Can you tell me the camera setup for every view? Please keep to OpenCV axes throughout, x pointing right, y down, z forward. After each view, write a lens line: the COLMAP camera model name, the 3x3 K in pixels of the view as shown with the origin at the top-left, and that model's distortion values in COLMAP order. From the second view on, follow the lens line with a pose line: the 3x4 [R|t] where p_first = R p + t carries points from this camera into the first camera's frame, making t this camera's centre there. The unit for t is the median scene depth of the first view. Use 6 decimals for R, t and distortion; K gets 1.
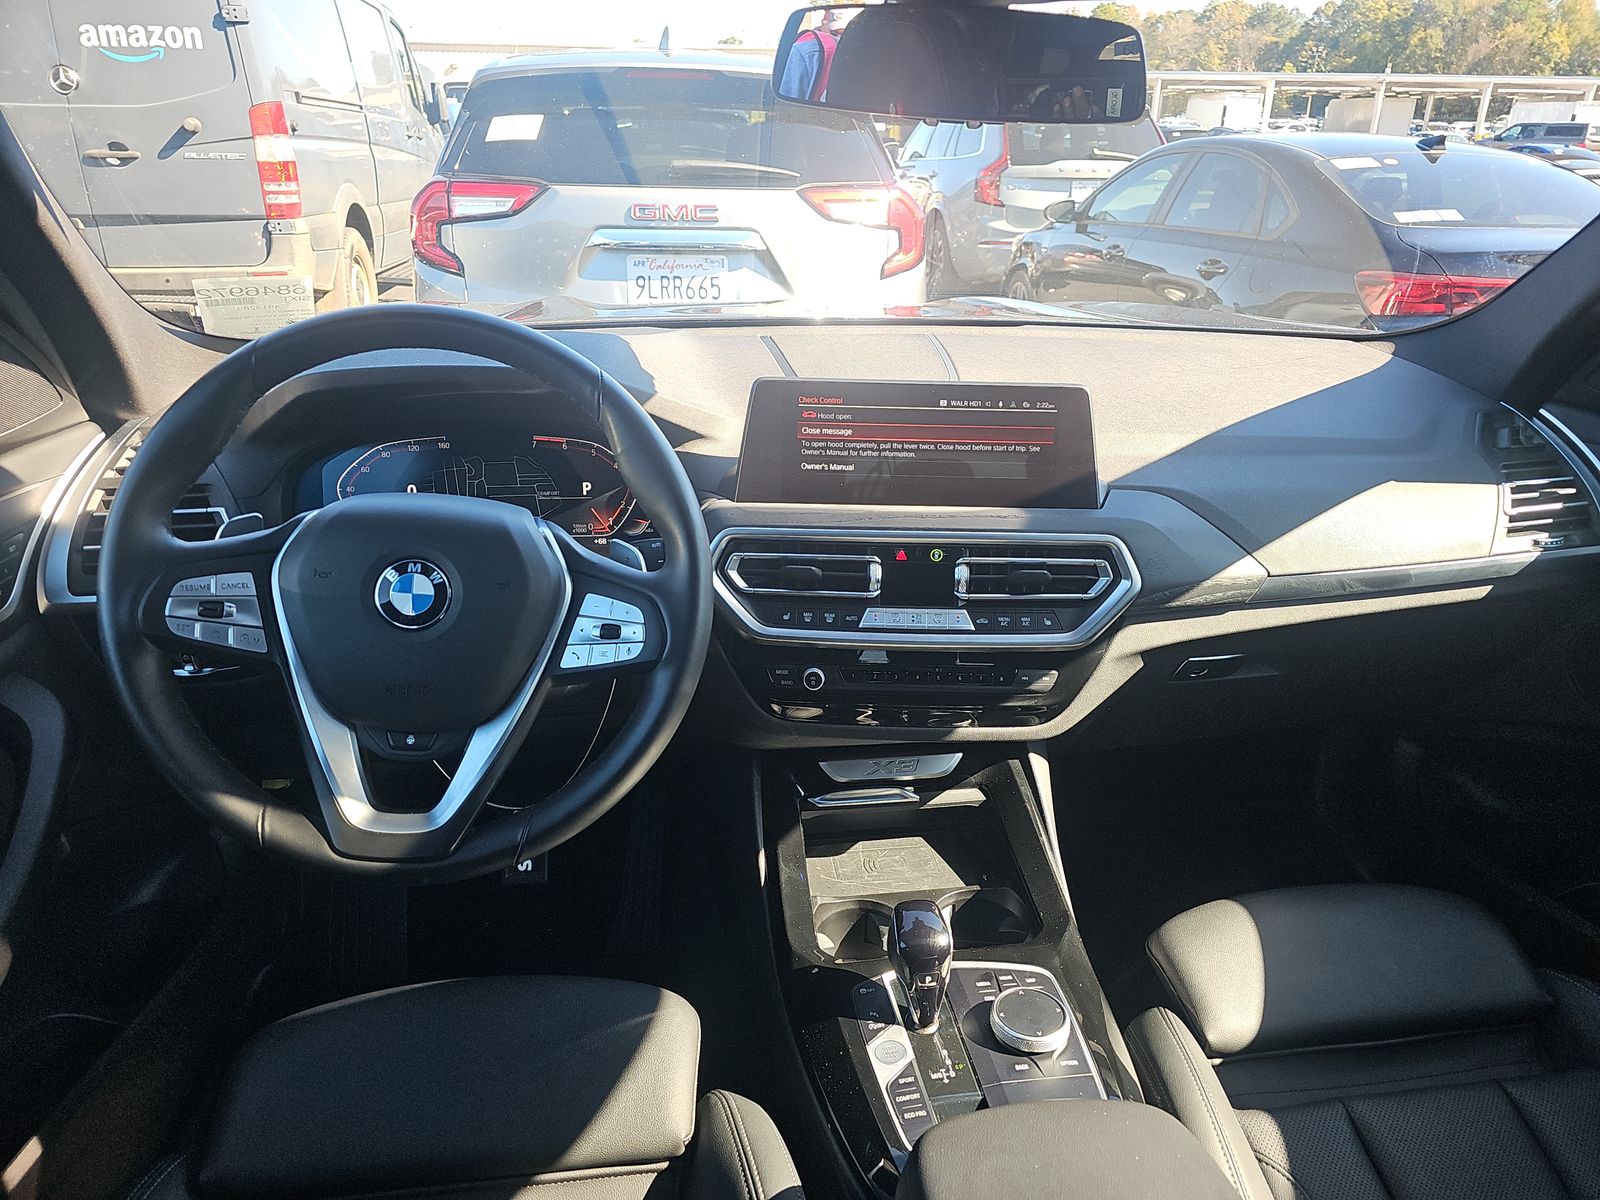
lens RADIAL K [[1122.6, 0, 800.0], [0, 1122.6, 600.0], [0, 0, 1]] dist [0.175171, -0.335056]
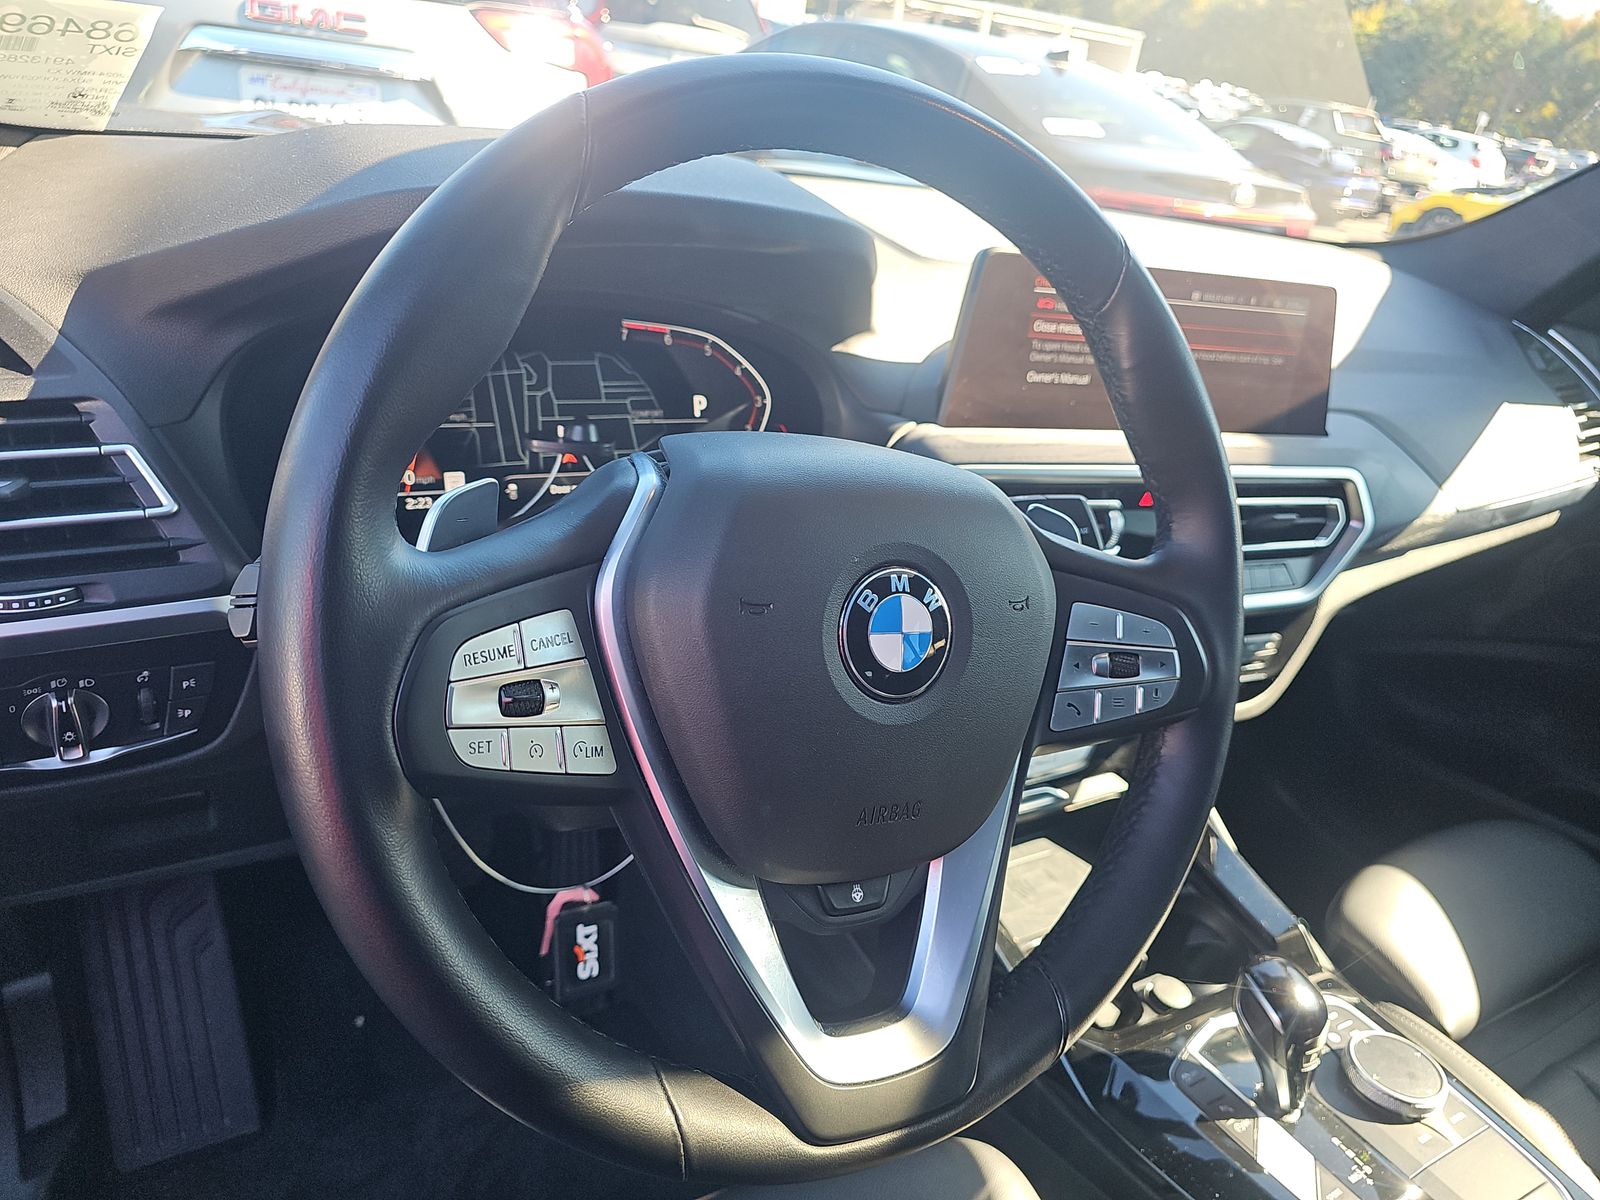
lens RADIAL K [[1184.0, 0, 898.4], [0, 1184.0, 602.4], [0, 0, 1]] dist [0.007538, -0.006015]
pose [[0.912448, -0.059966, 0.404775, -0.379453], [0.024711, 0.995473, 0.091772, -0.047292], [-0.408446, -0.073735, 0.909799, 0.339595]]
